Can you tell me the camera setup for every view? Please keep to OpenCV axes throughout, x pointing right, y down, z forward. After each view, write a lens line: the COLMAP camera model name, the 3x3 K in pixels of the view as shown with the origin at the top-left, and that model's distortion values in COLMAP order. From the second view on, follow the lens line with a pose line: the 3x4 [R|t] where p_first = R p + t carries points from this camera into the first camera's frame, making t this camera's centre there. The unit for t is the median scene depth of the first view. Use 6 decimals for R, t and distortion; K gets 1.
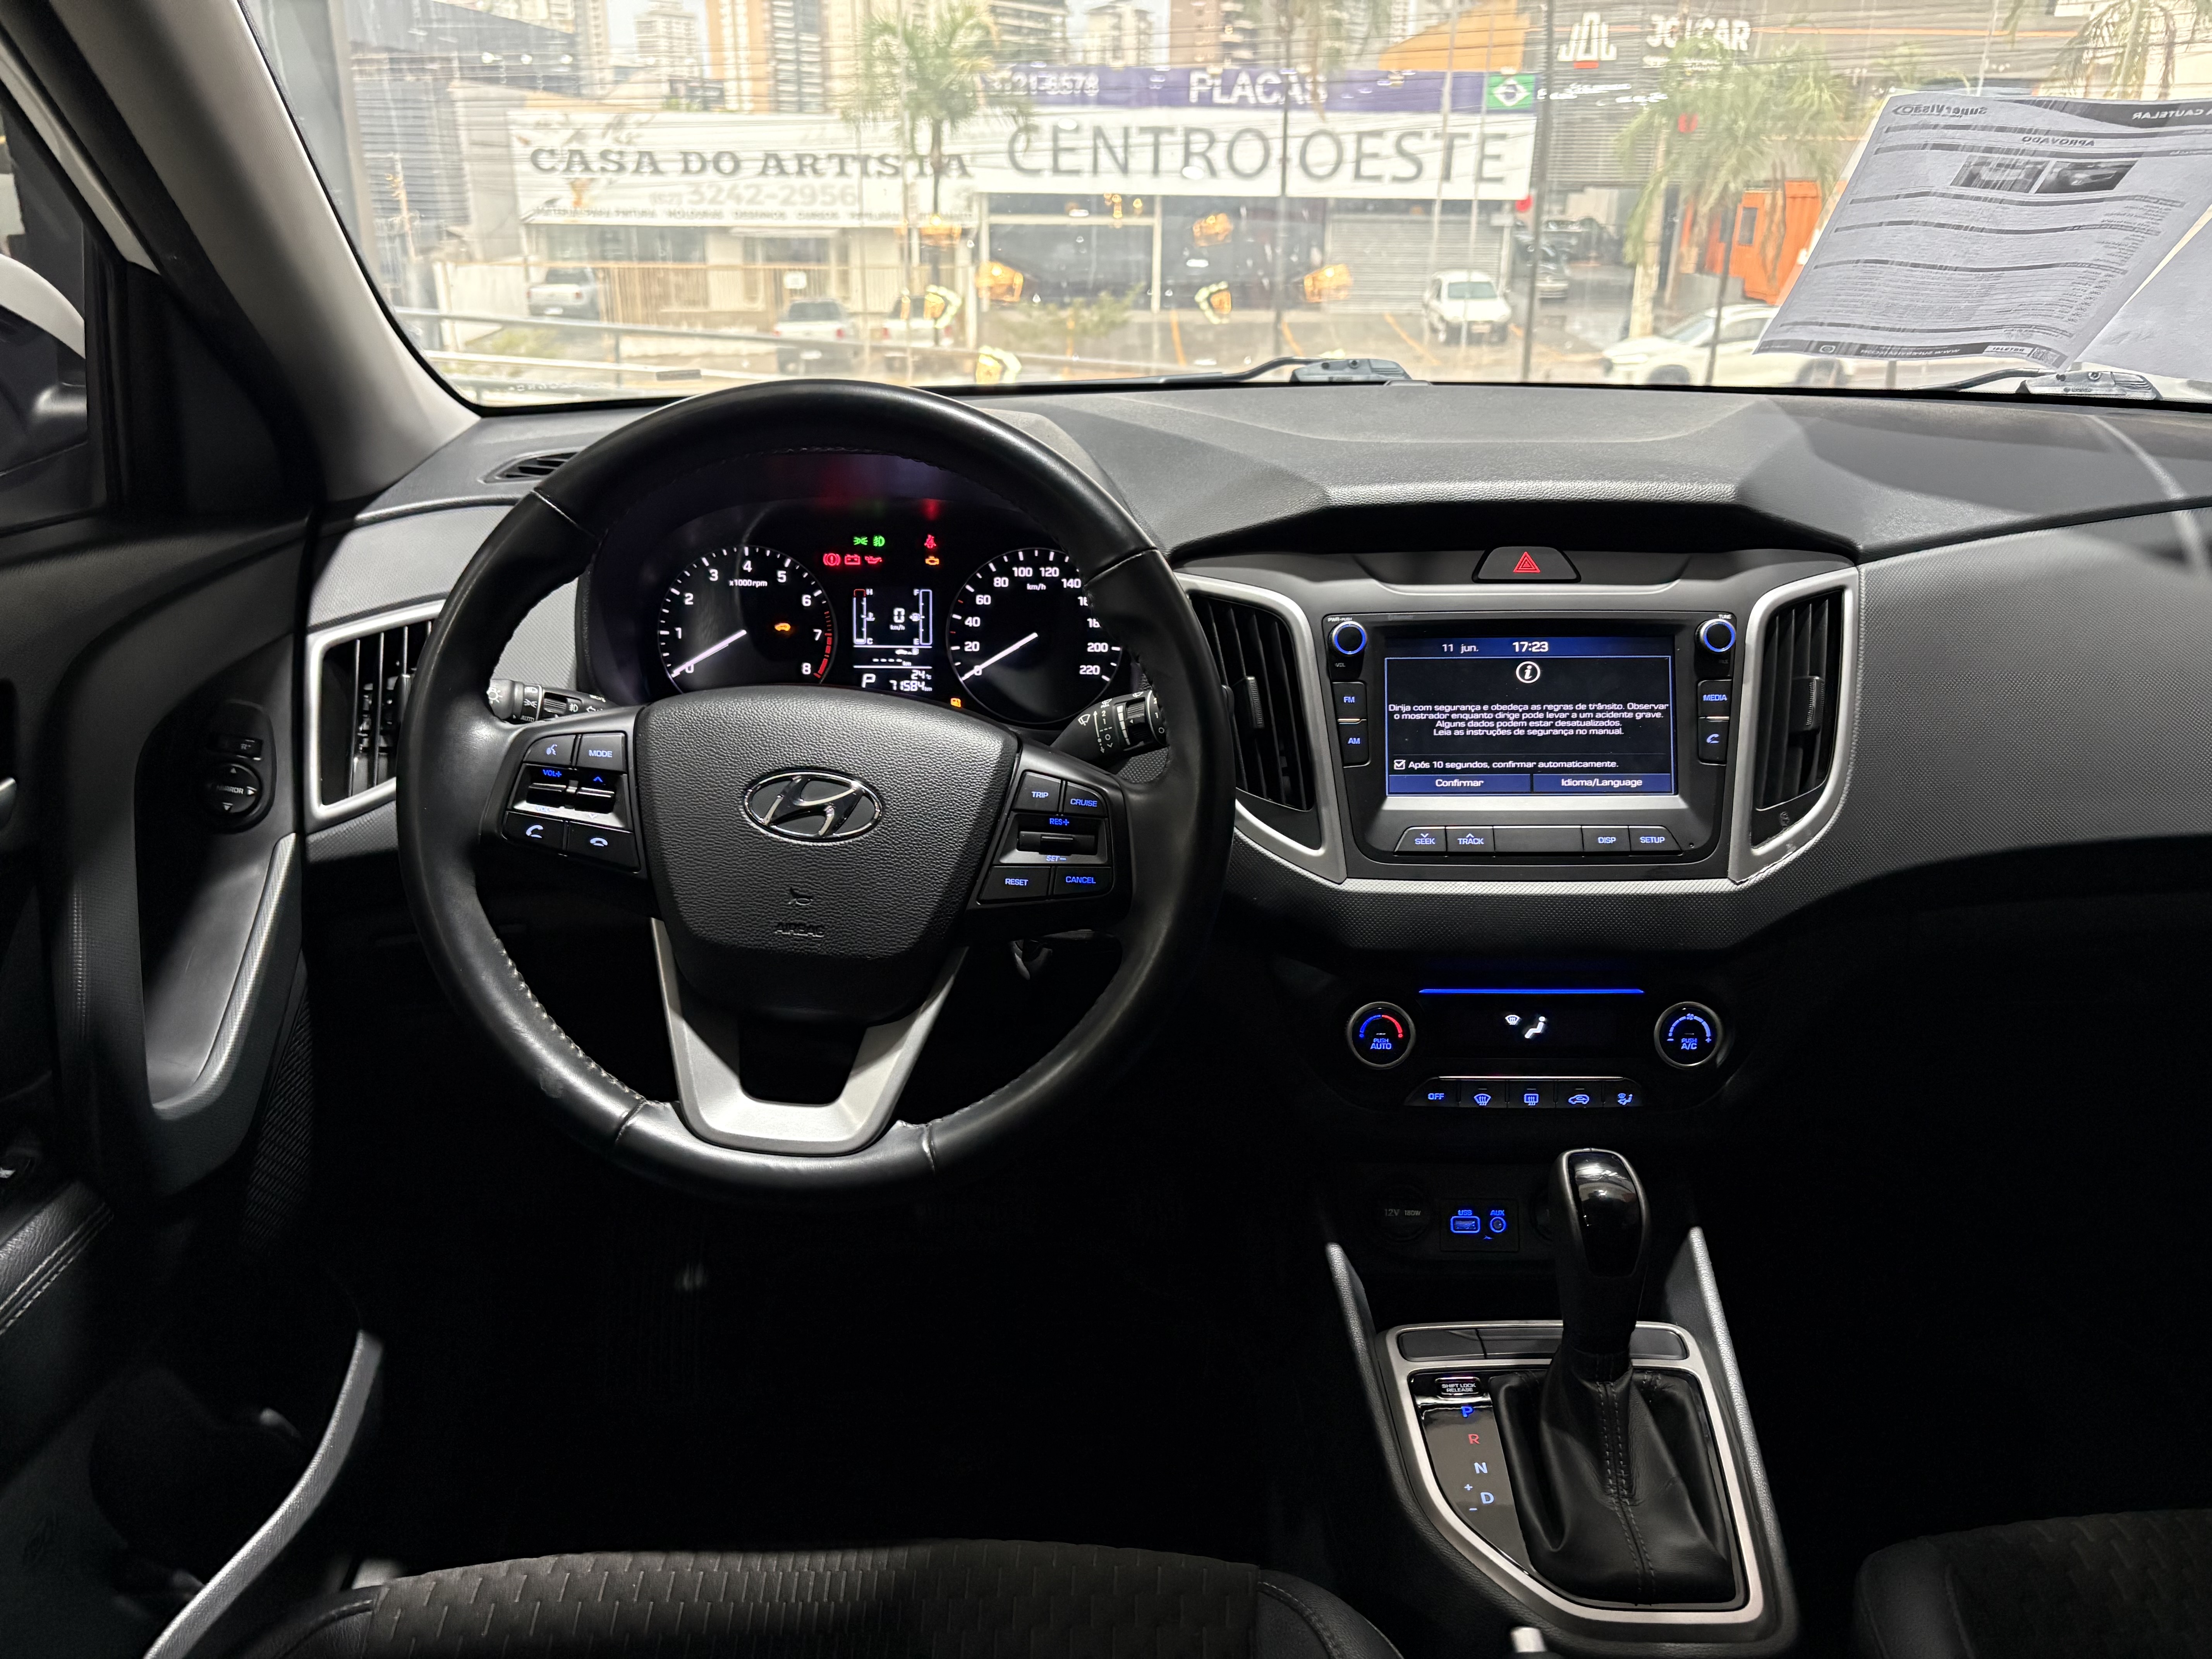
lens RADIAL K [[1663.9, 0, 1110.9], [0, 1663.9, 831.7], [0, 0, 1]] dist [0.052018, -0.045050]
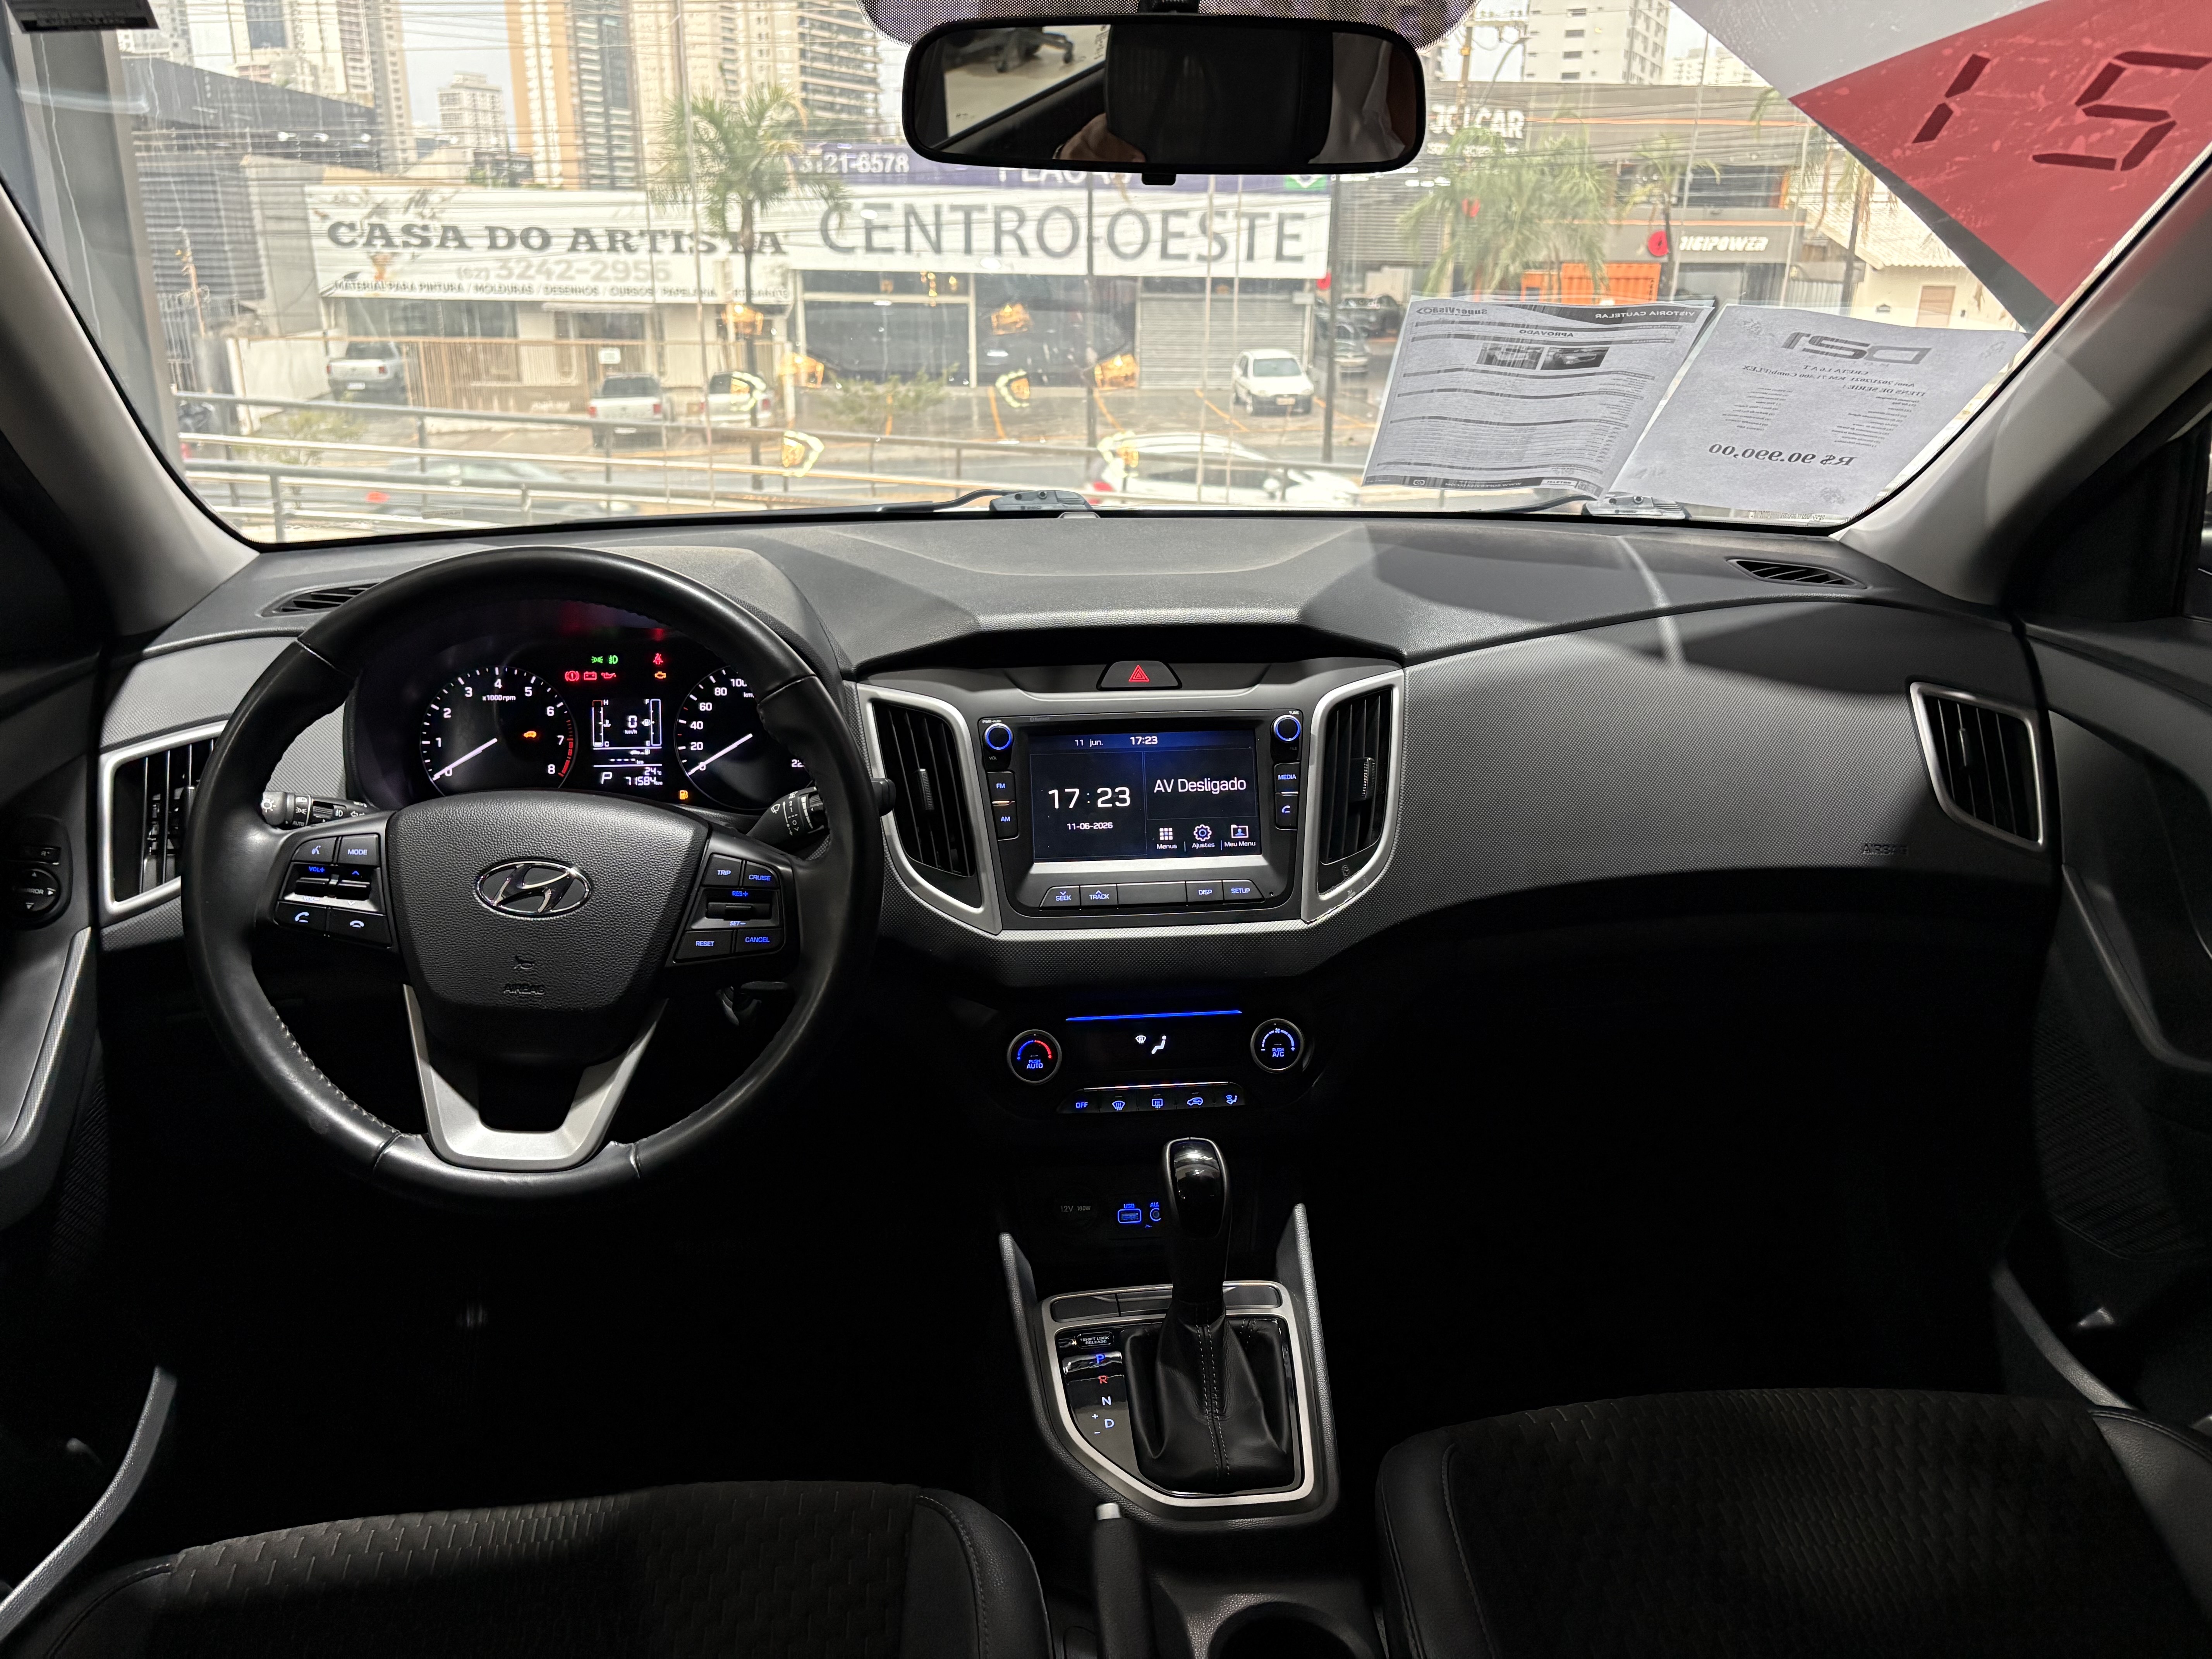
lens RADIAL K [[1663.9, 0, 1107.1], [0, 1663.9, 829.0], [0, 0, 1]] dist [0.052018, -0.045050]
pose [[0.995007, -0.031328, 0.094758, 0.091979], [0.035061, 0.998663, -0.037993, 0.002099], [-0.093441, 0.041126, 0.994775, -0.200448]]
